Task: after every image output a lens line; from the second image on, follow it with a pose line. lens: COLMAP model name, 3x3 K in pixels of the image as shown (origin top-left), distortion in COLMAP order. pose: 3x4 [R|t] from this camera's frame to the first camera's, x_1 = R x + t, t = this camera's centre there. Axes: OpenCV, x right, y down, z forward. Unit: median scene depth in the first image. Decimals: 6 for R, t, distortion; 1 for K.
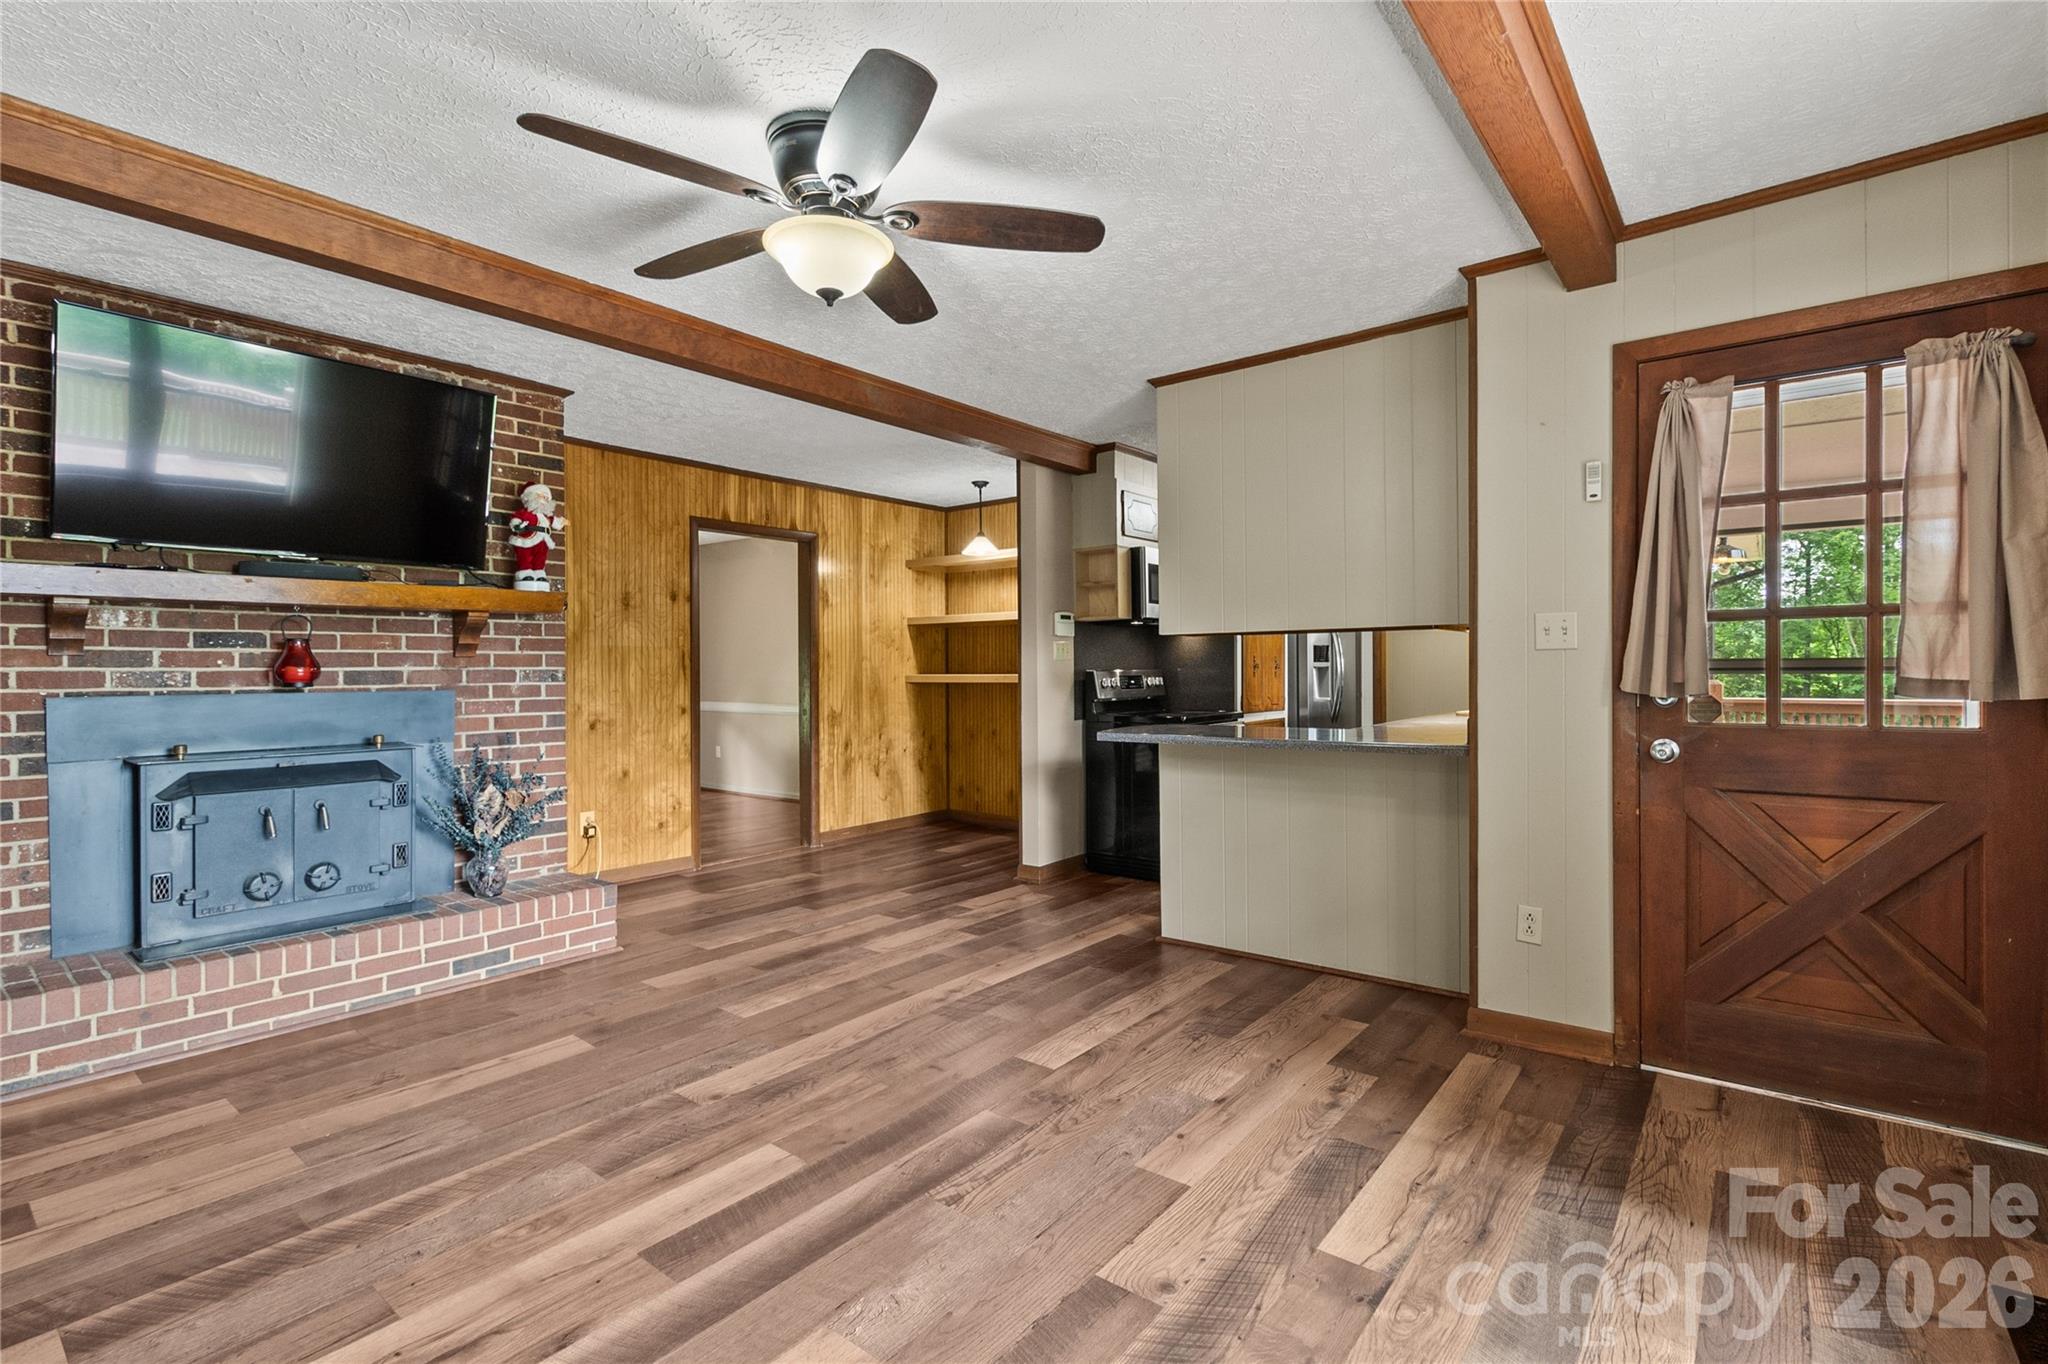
lens RADIAL K [[948.6, 0, 1024.9], [0, 948.6, 675.1], [0, 0, 1]] dist [-0.001879, -0.000344]
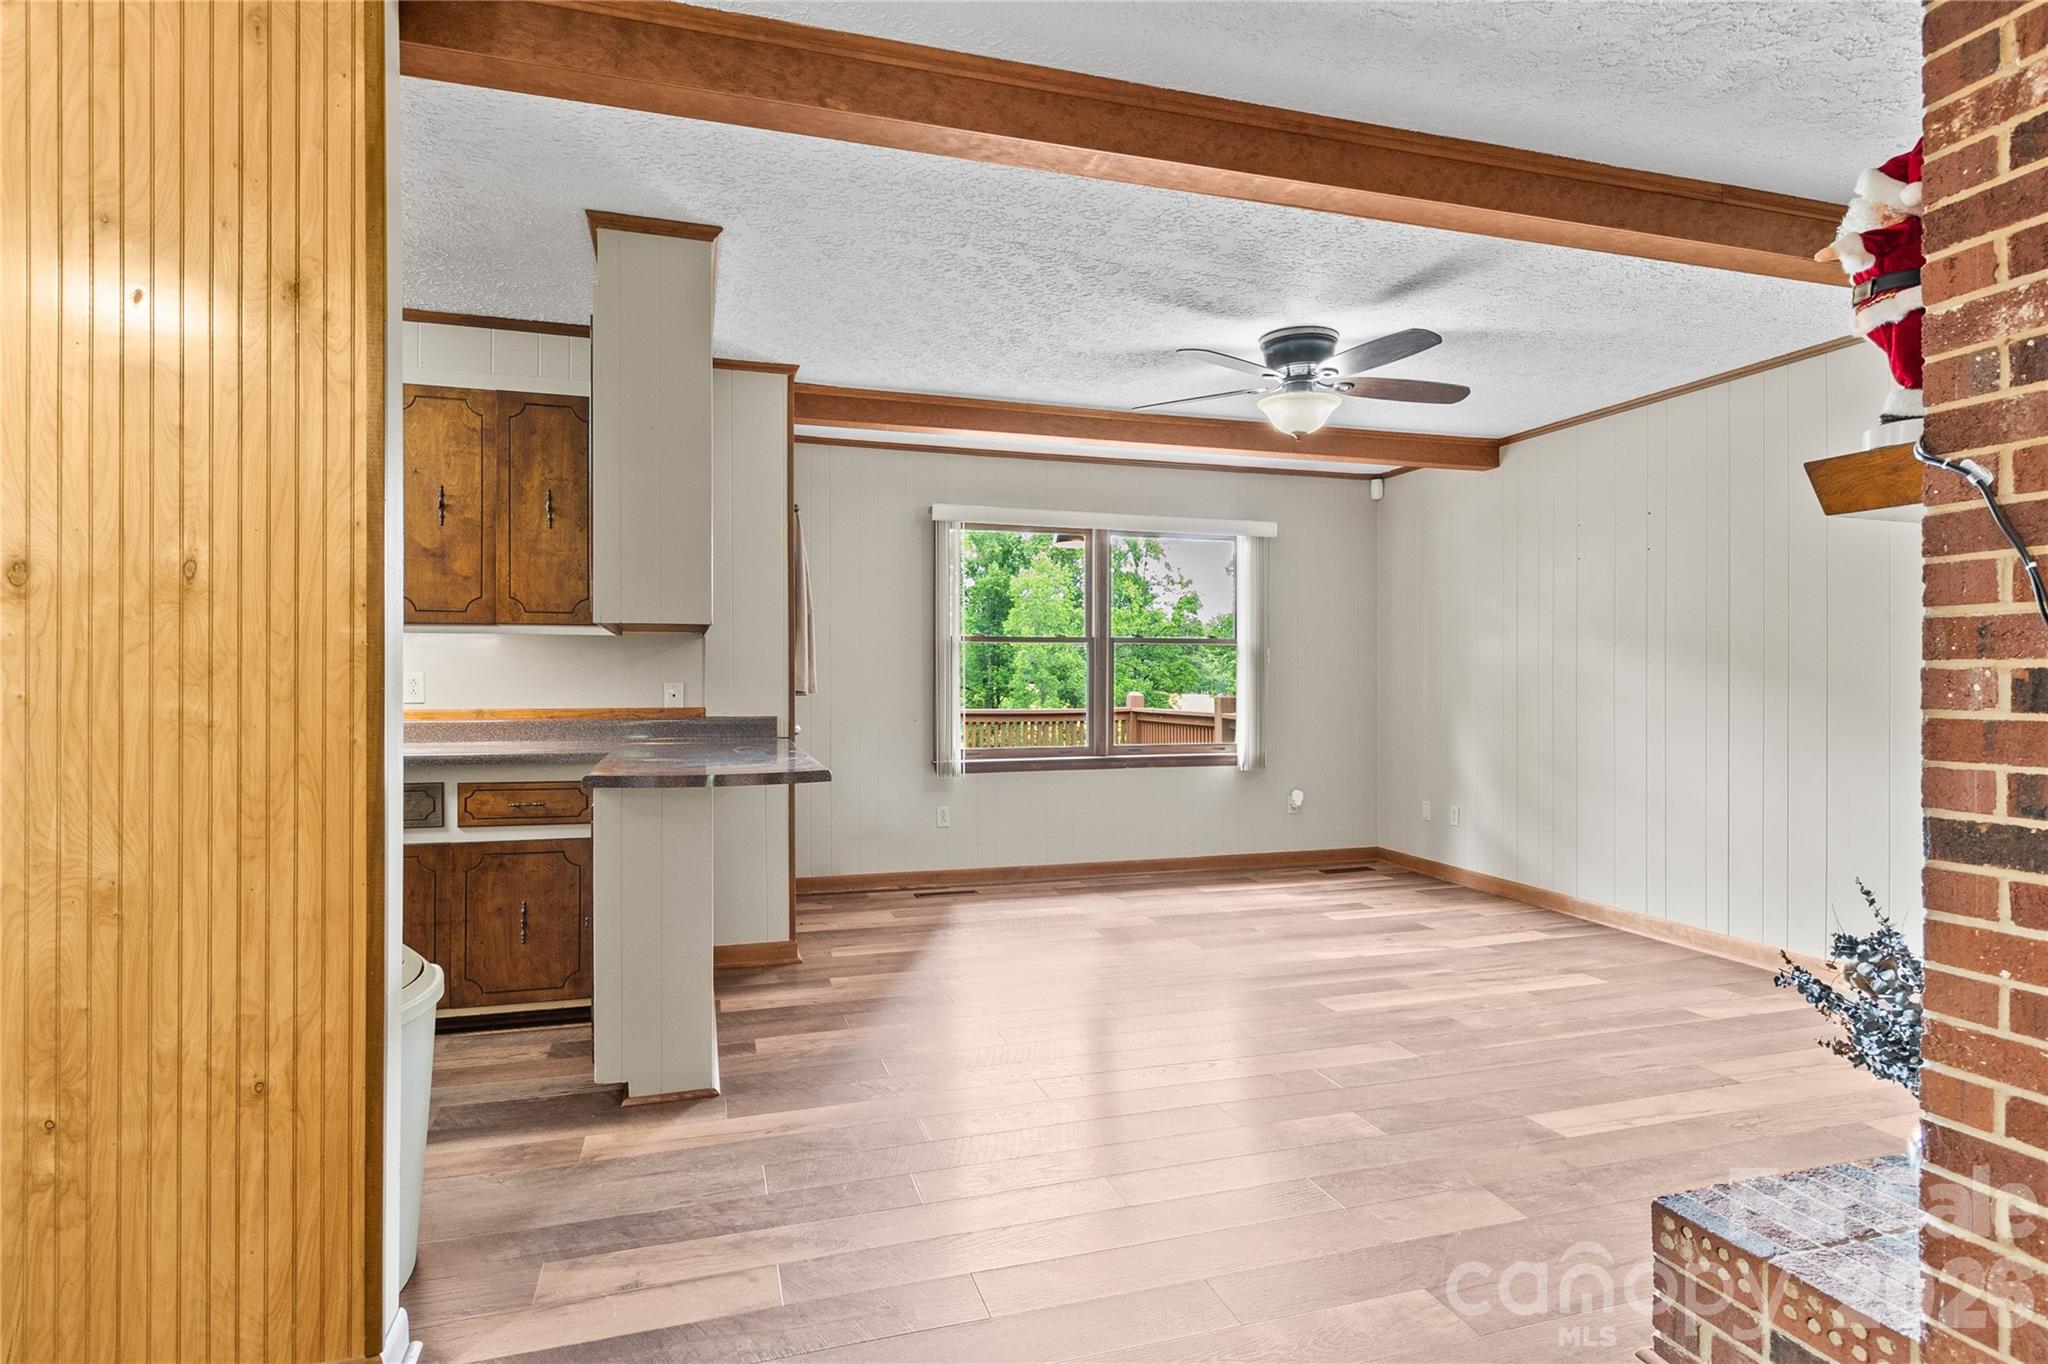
lens RADIAL K [[1070.3, 0, 1028.8], [0, 1070.3, 678.7], [0, 0, 1]] dist [0.005592, 0.000438]
pose [[-0.827137, 0.004252, 0.561984, -0.841702], [0.006652, 0.999975, 0.002225, -0.014219], [-0.561960, 0.005579, -0.827145, 2.755565]]
